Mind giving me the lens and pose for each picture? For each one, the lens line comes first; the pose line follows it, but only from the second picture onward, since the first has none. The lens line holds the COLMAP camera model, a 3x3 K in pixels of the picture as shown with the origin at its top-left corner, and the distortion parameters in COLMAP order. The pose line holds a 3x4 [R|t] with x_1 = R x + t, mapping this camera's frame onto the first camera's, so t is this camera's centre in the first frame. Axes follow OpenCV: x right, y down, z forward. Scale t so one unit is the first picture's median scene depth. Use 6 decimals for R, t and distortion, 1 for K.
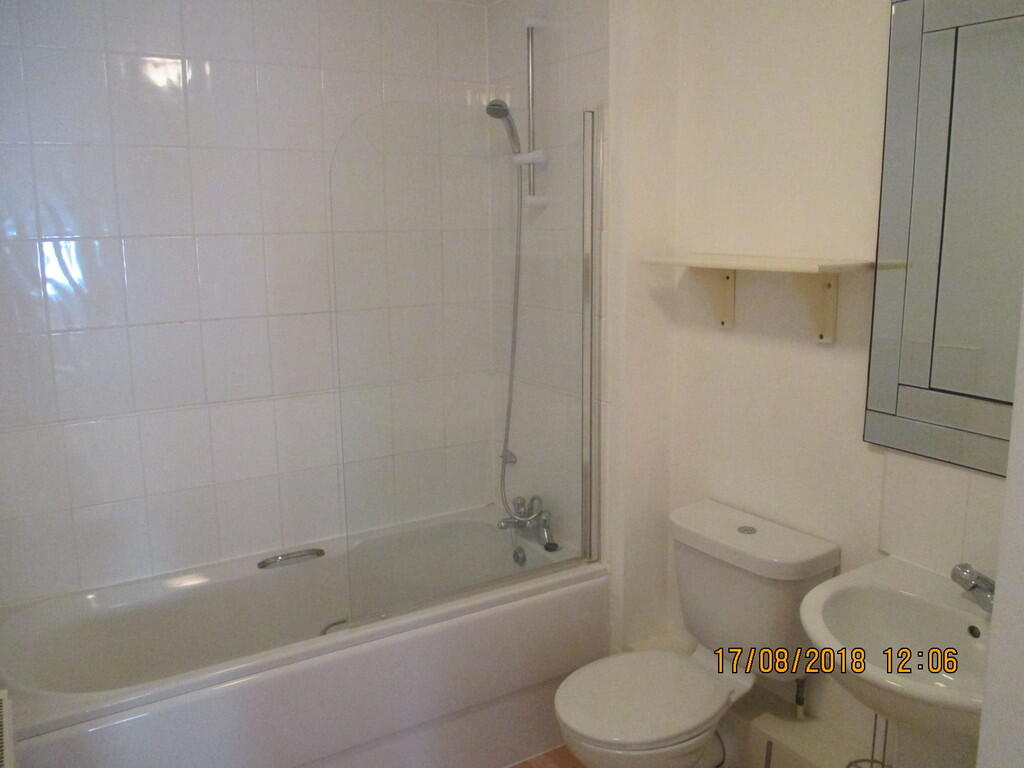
lens RADIAL K [[865.2, 0, 512.0], [0, 865.2, 384.0], [0, 0, 1]] dist [-0.071931, 0.010857]
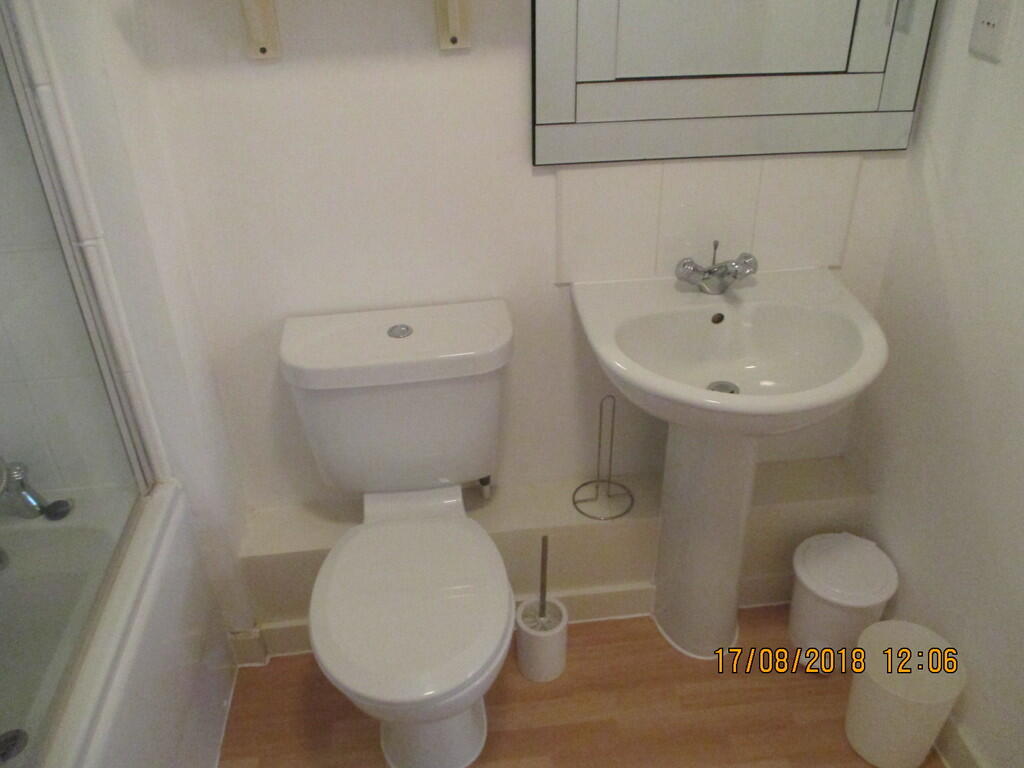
lens RADIAL K [[865.2, 0, 512.0], [0, 865.2, 384.0], [0, 0, 1]] dist [-0.071931, 0.010857]
pose [[0.406235, -0.477398, 0.779143, -0.292597], [0.185988, 0.878019, 0.441011, -0.101967], [-0.894641, -0.034243, 0.445472, 0.586586]]
